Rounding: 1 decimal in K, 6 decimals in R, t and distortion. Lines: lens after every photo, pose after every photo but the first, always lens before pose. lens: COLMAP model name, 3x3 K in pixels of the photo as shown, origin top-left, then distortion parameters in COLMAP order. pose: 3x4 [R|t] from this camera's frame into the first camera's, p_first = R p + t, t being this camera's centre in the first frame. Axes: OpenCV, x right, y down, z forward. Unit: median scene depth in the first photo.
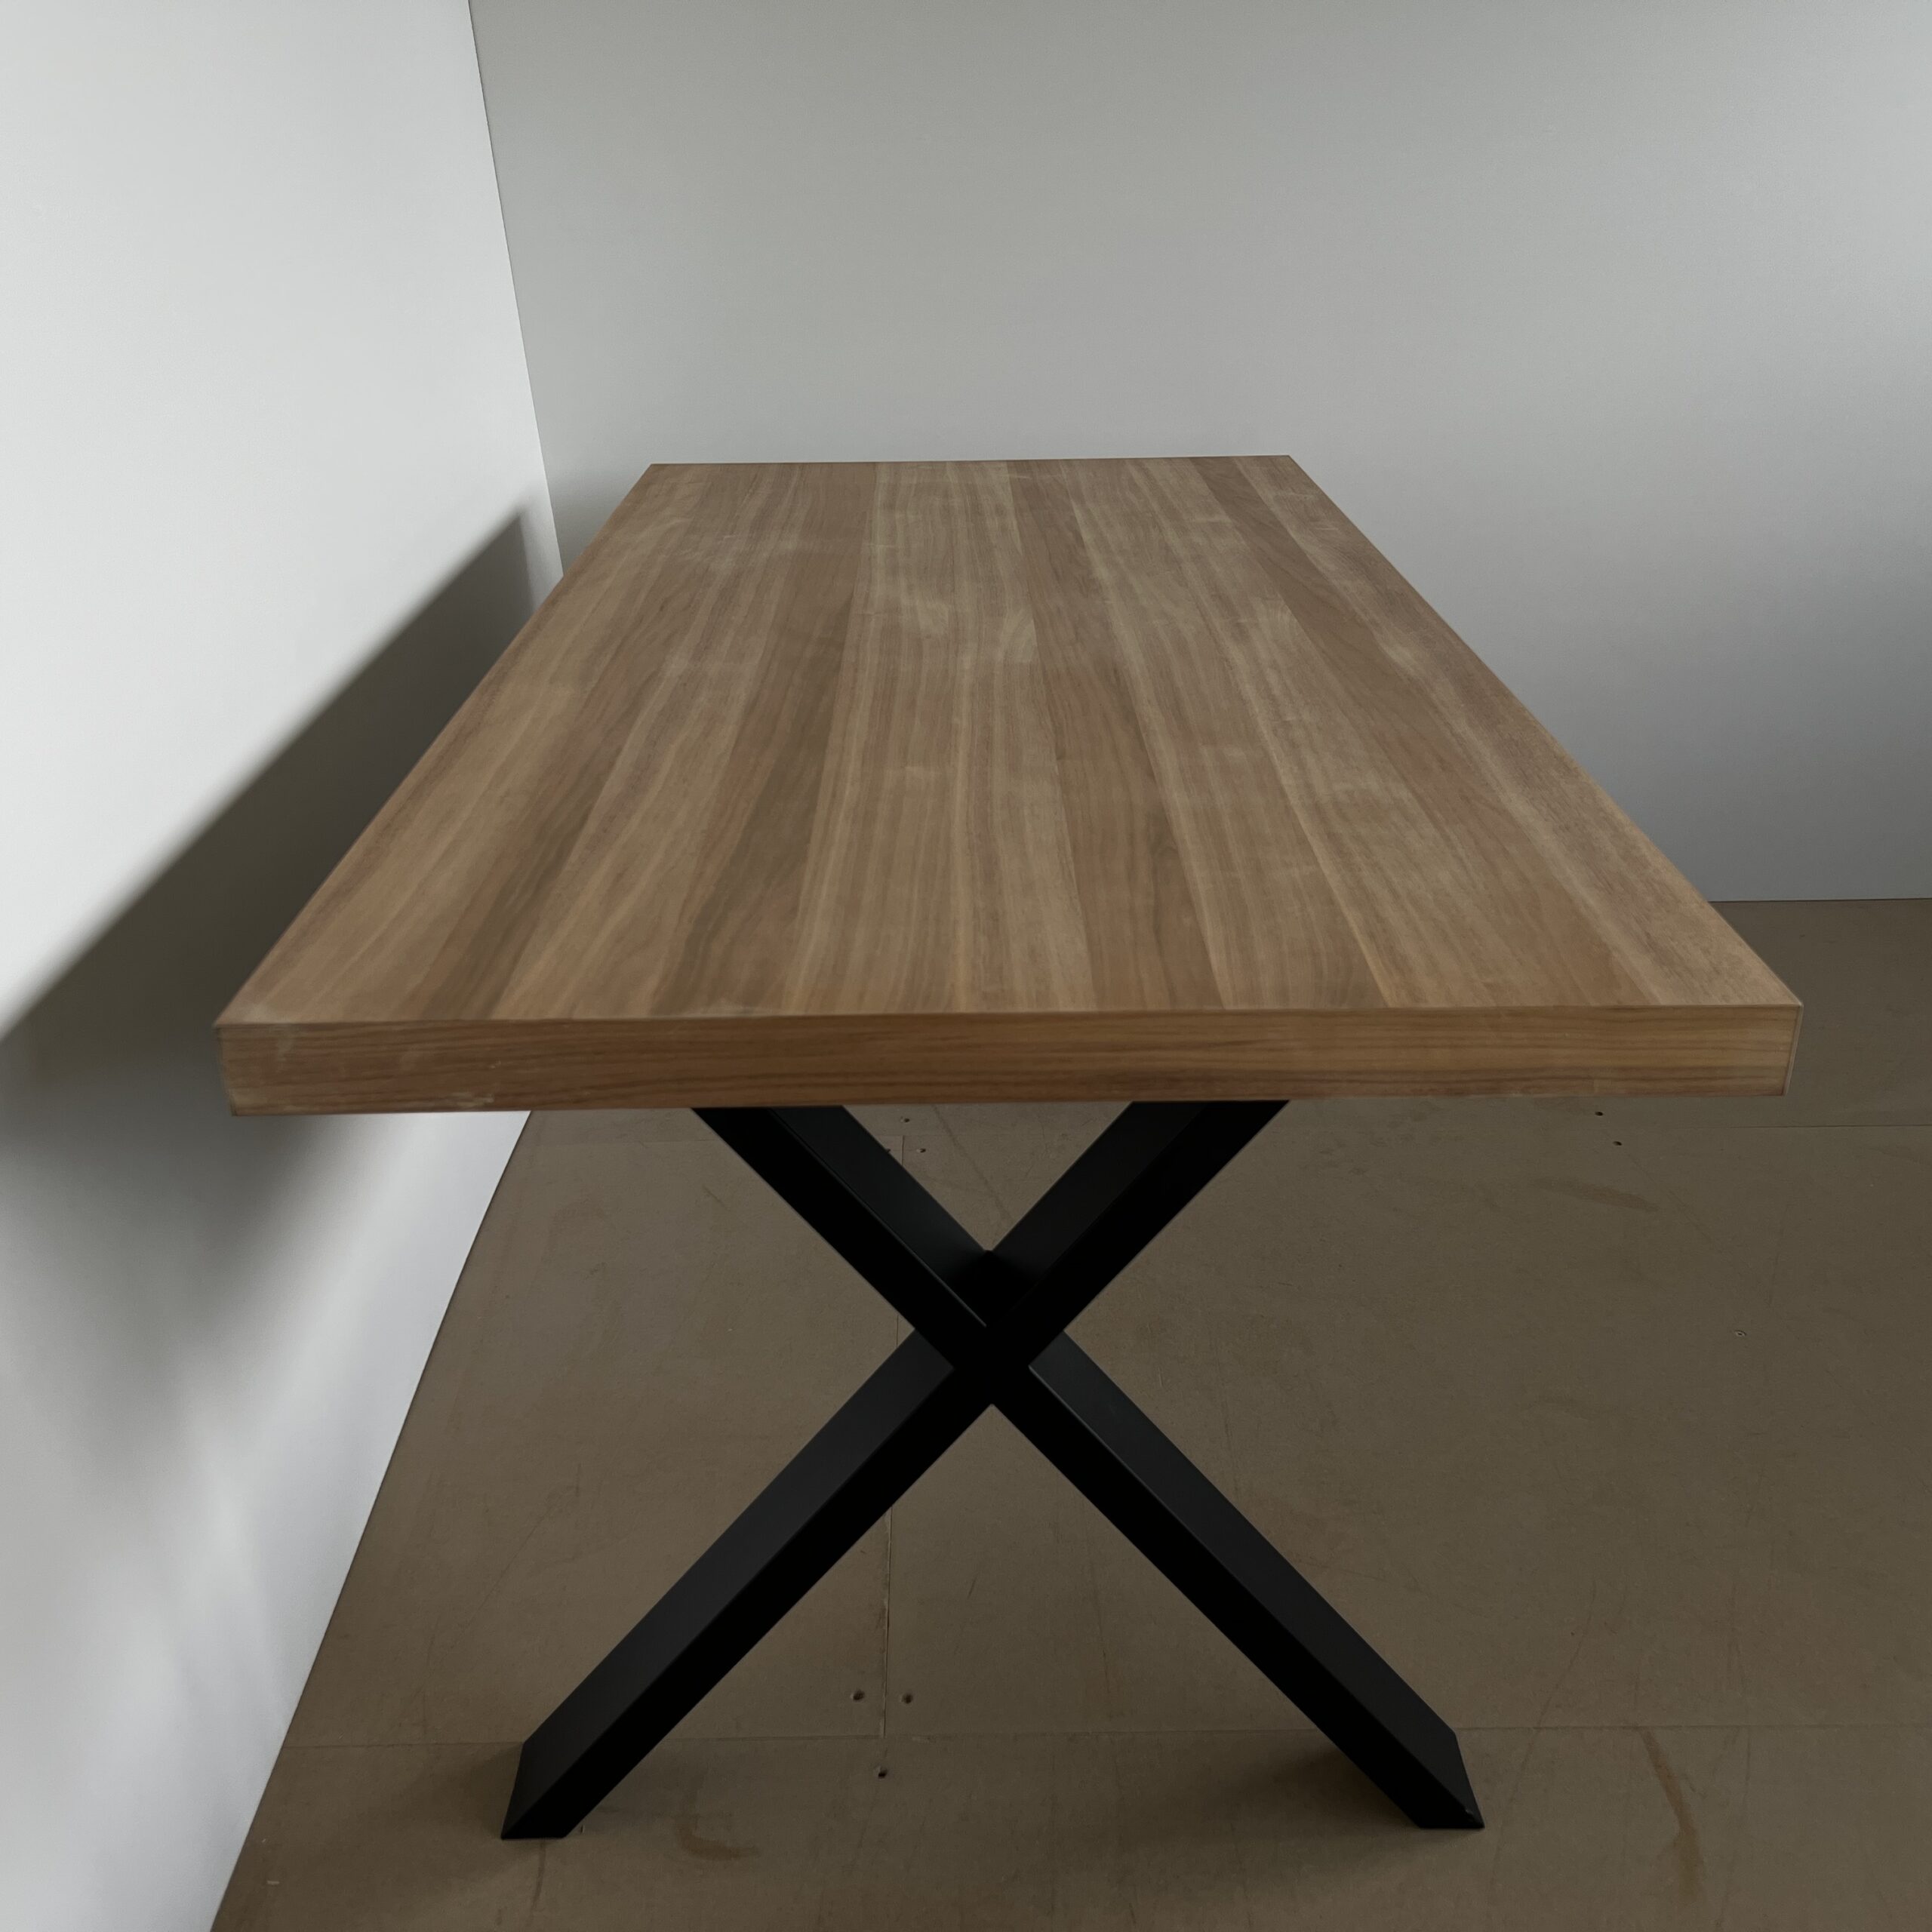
lens RADIAL K [[1940.1, 0, 966.0], [0, 1940.1, 966.0], [0, 0, 1]] dist [0.162815, -0.373314]
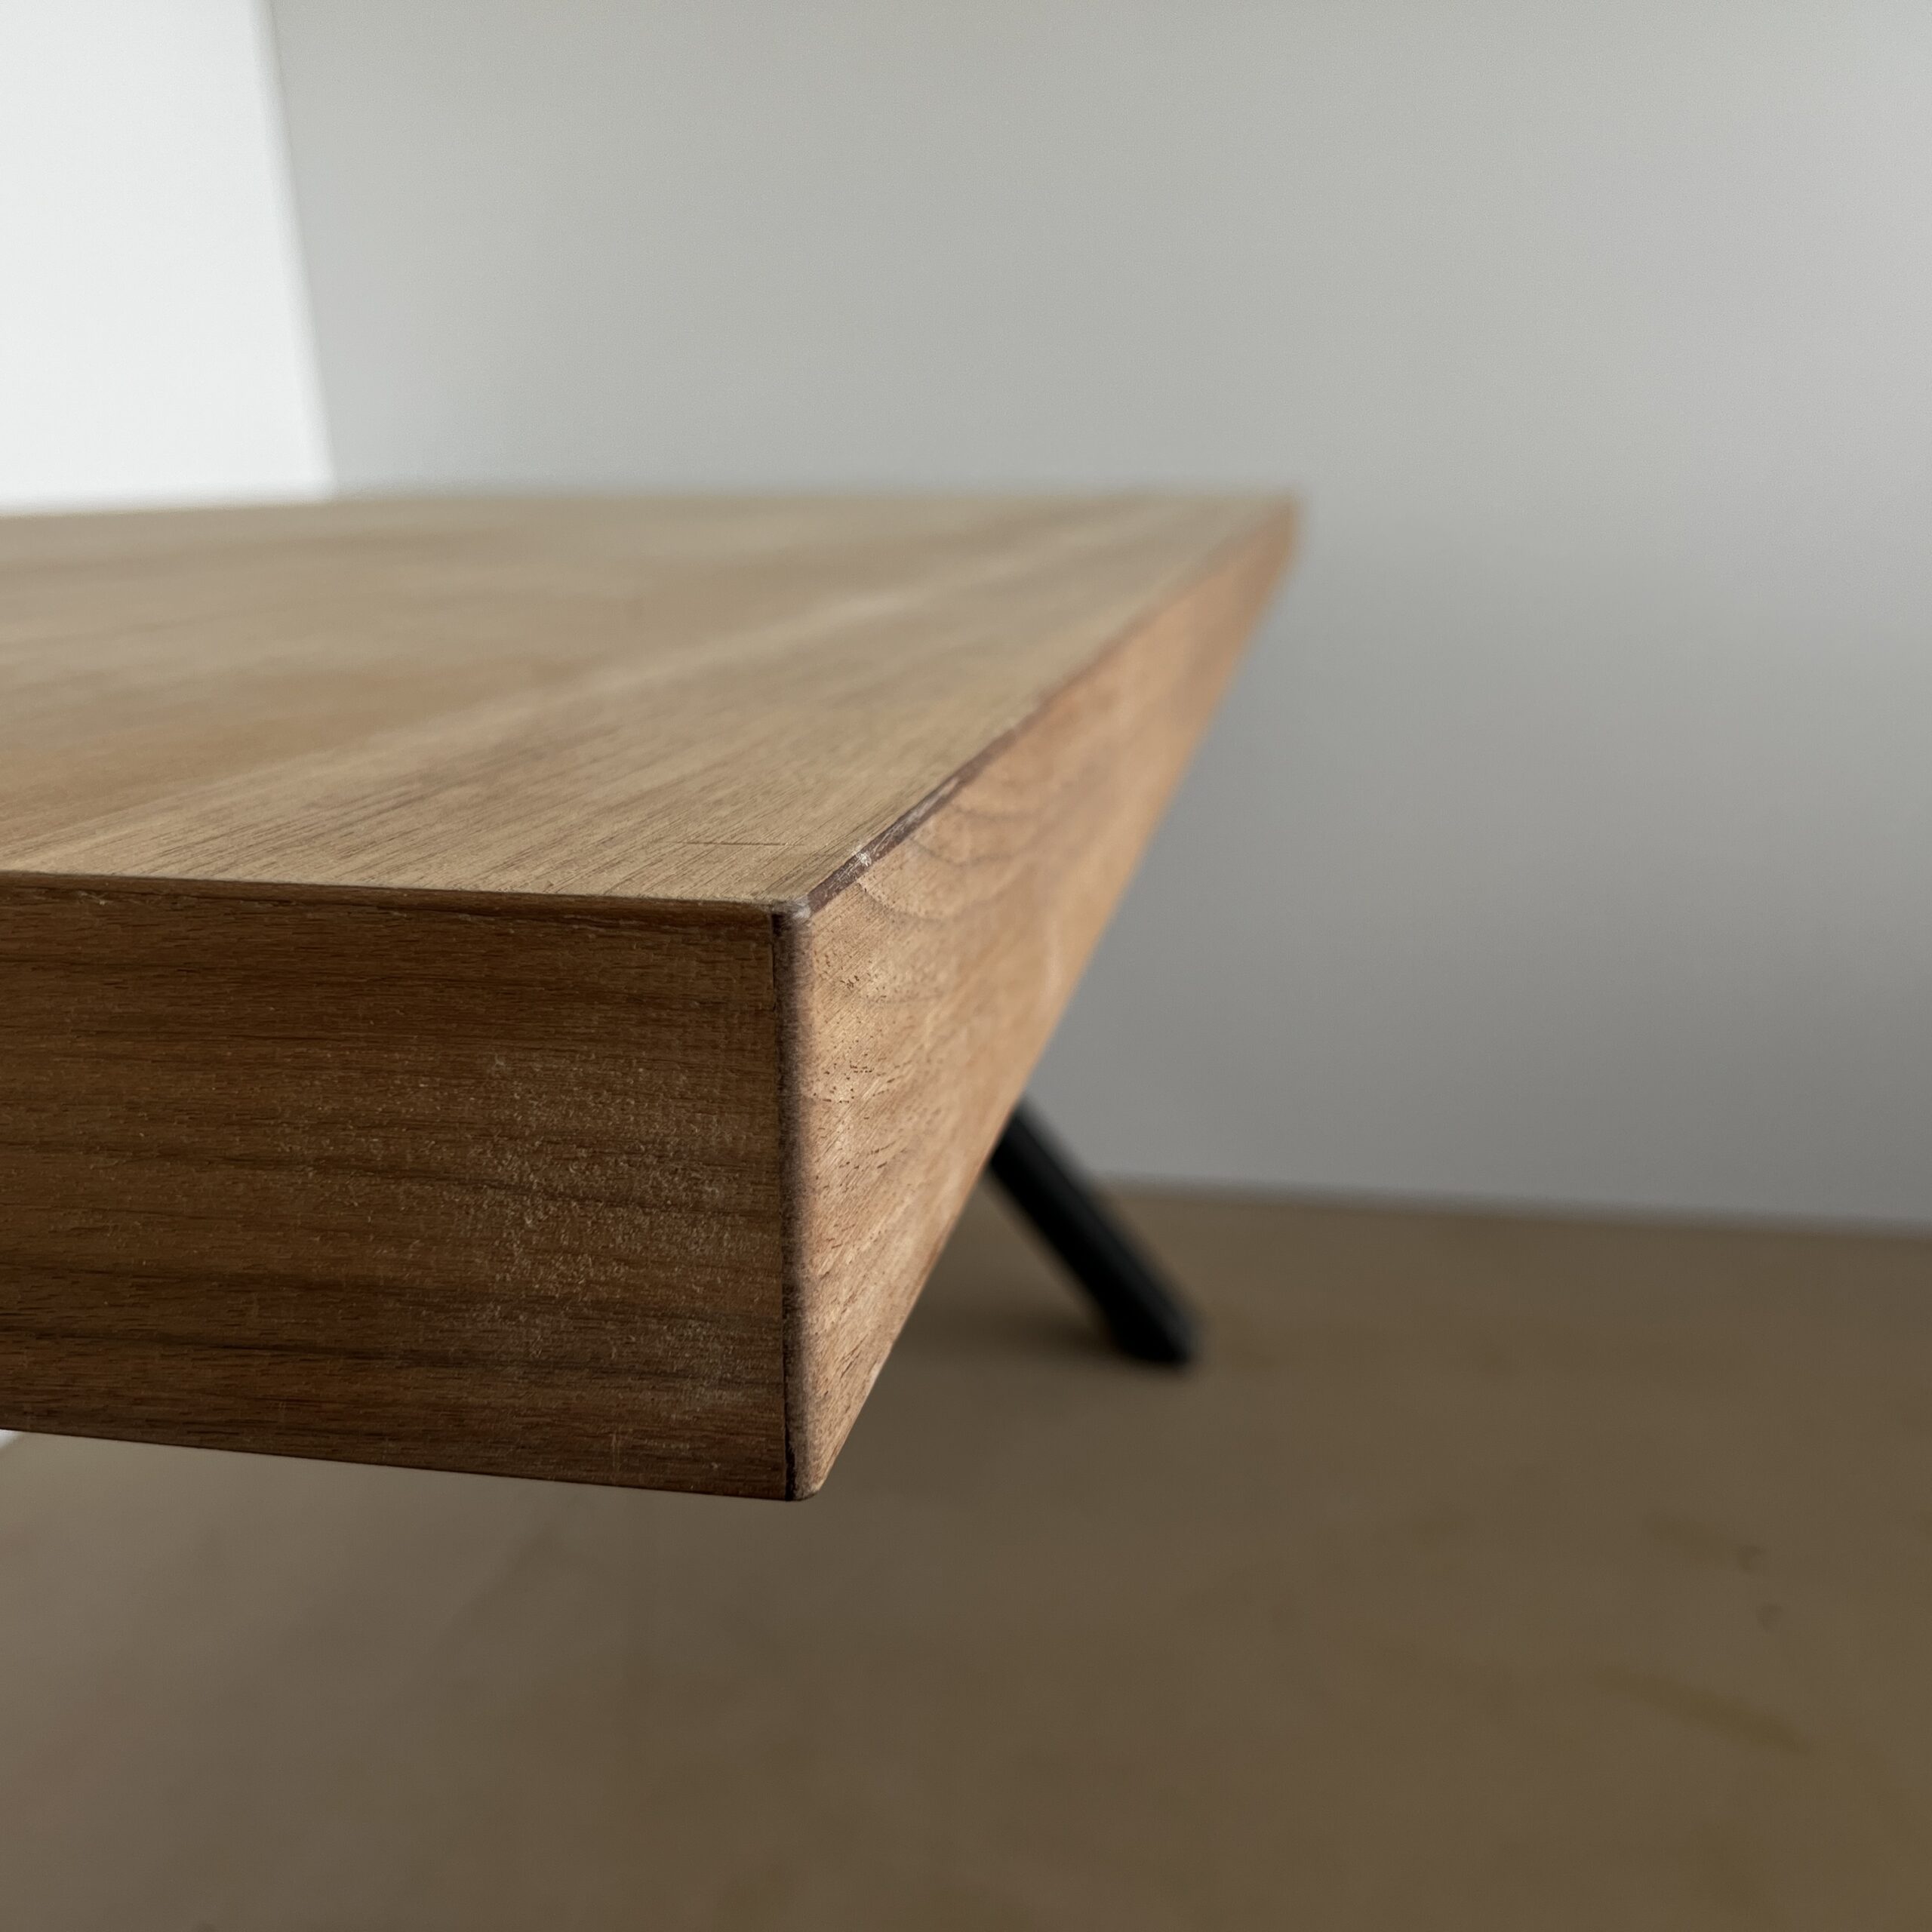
lens RADIAL K [[1940.1, 0, 966.0], [0, 1940.1, 966.0], [0, 0, 1]] dist [0.162815, -0.373314]
pose [[0.982887, 0.055760, -0.175568, 0.396180], [-0.083507, 0.984402, -0.154855, 0.040013], [0.164195, 0.166866, 0.972212, 0.728463]]
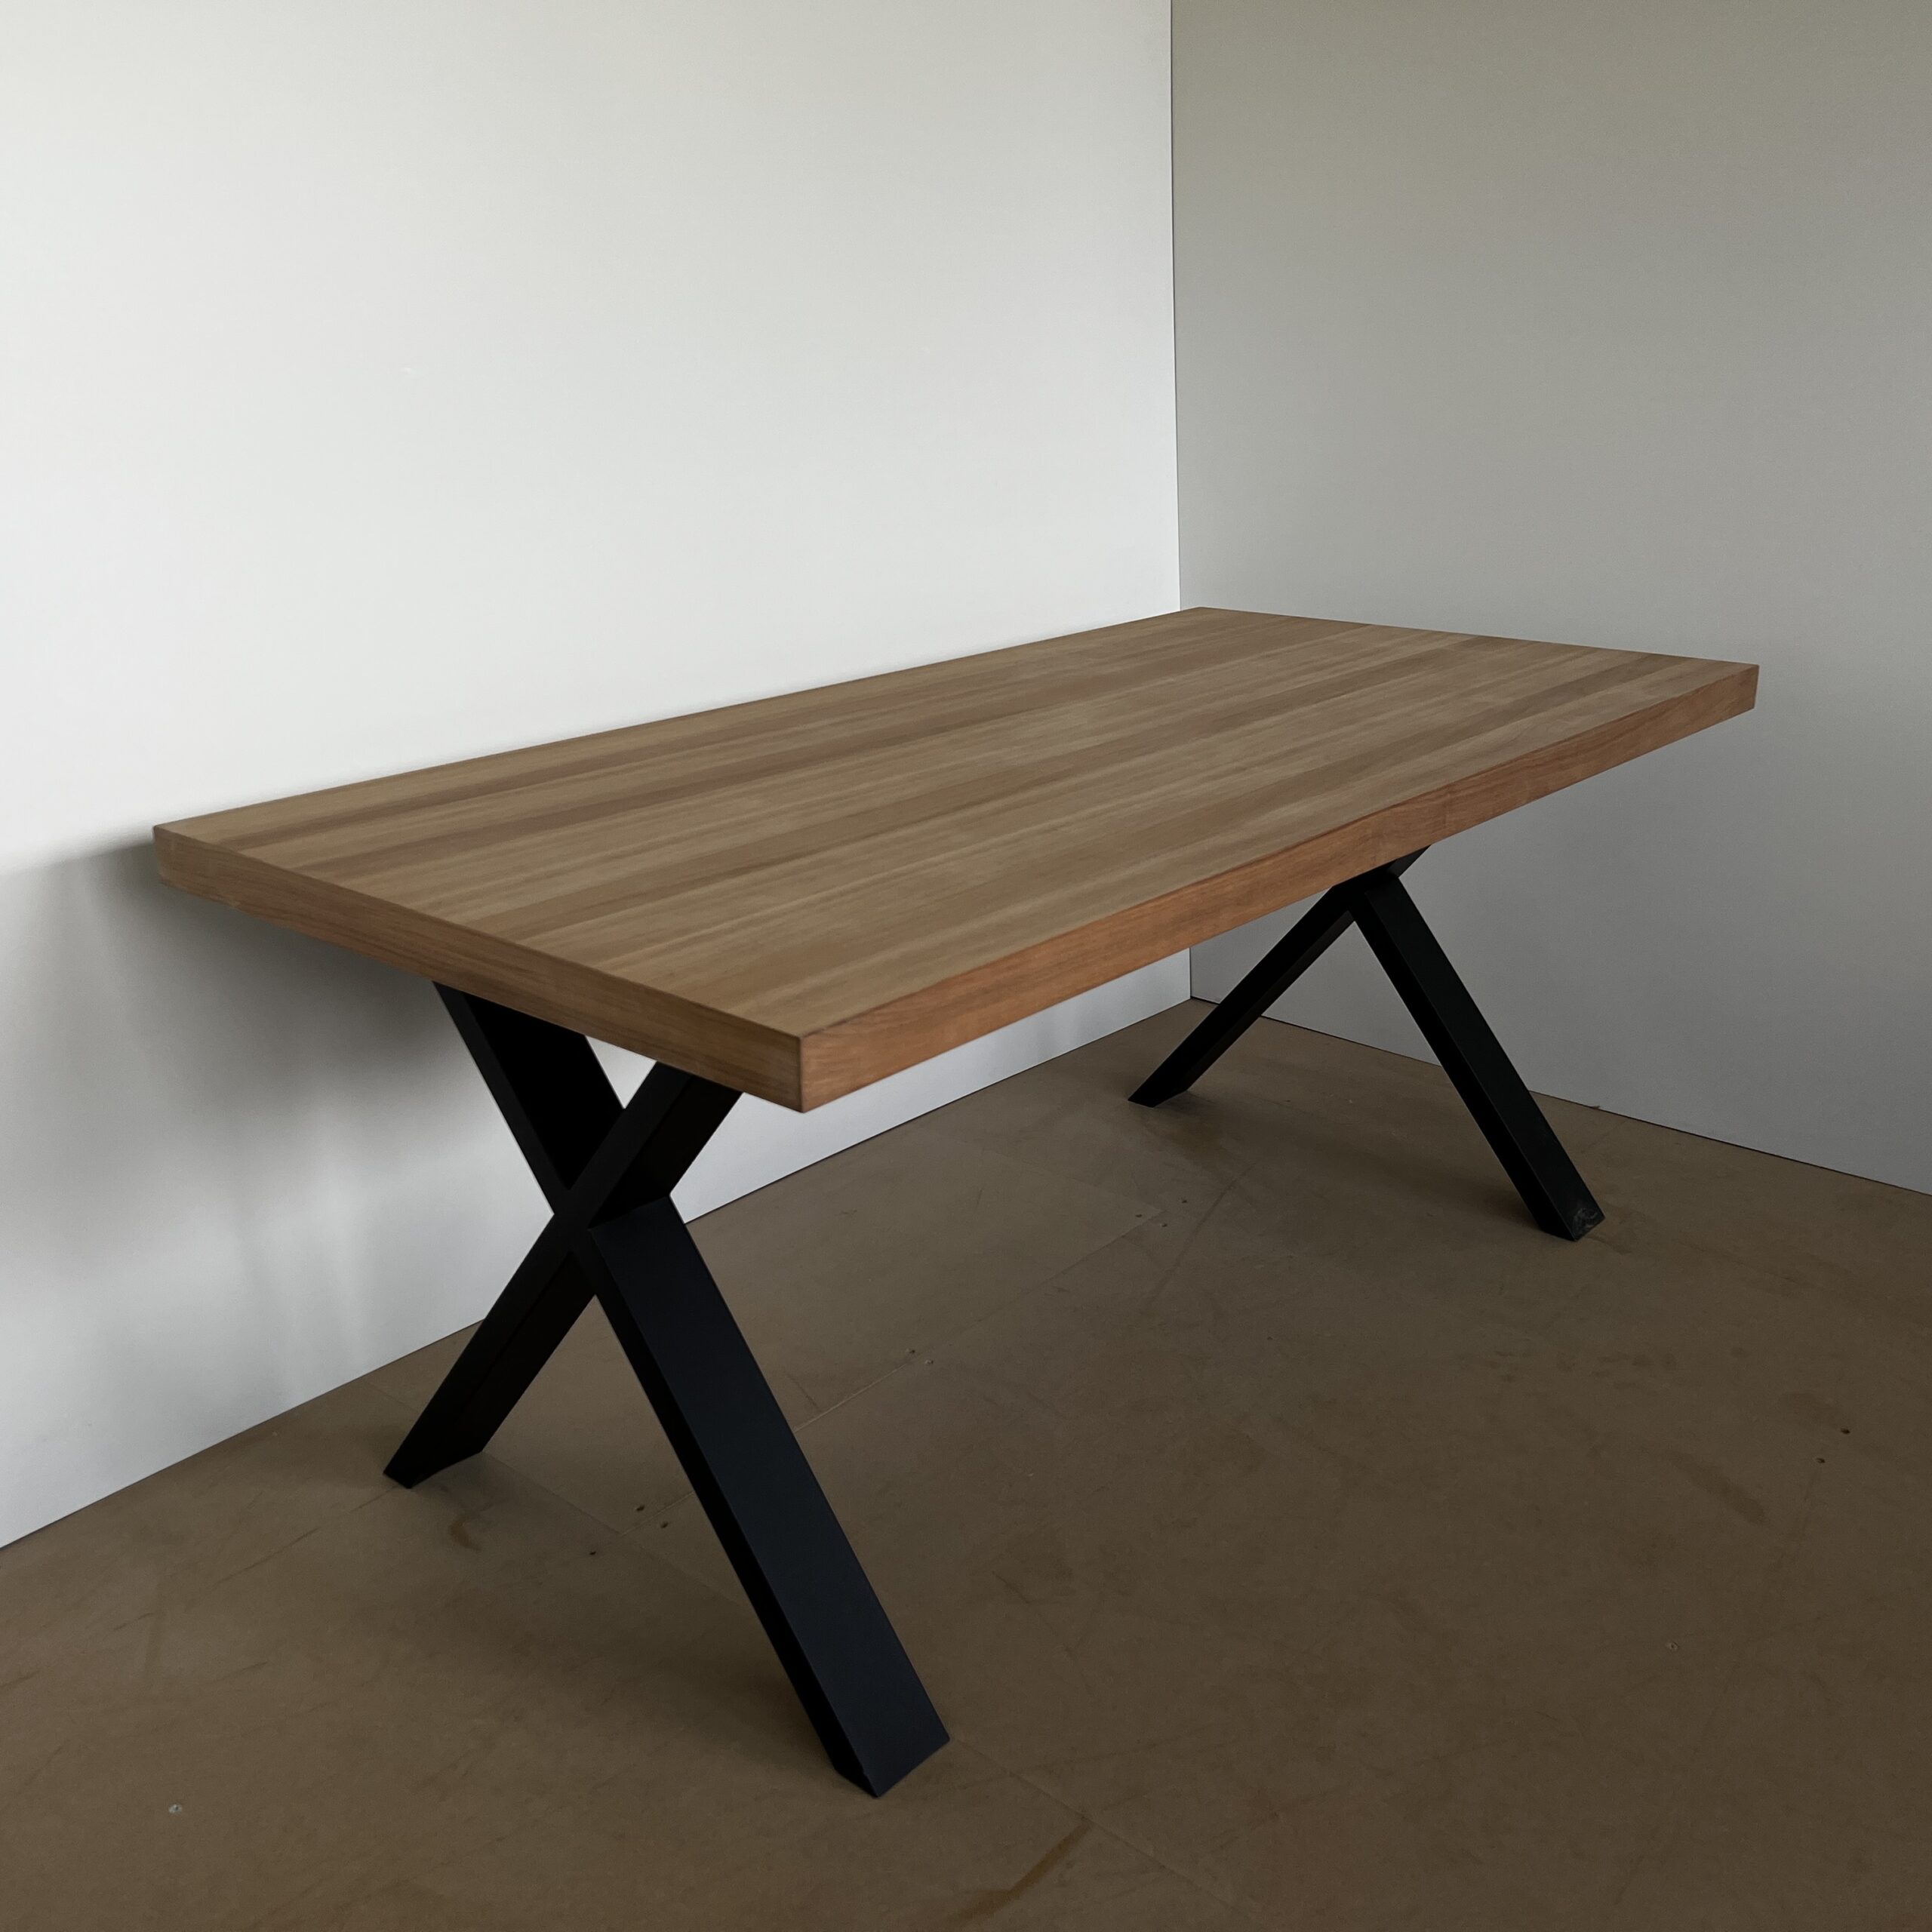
lens RADIAL K [[1940.1, 0, 966.0], [0, 1940.1, 966.0], [0, 0, 1]] dist [0.162815, -0.373314]
pose [[0.752177, 0.221218, -0.620719, 1.067478], [-0.272838, 0.961982, 0.012221, -0.057210], [0.599824, 0.160163, 0.783938, 0.083749]]
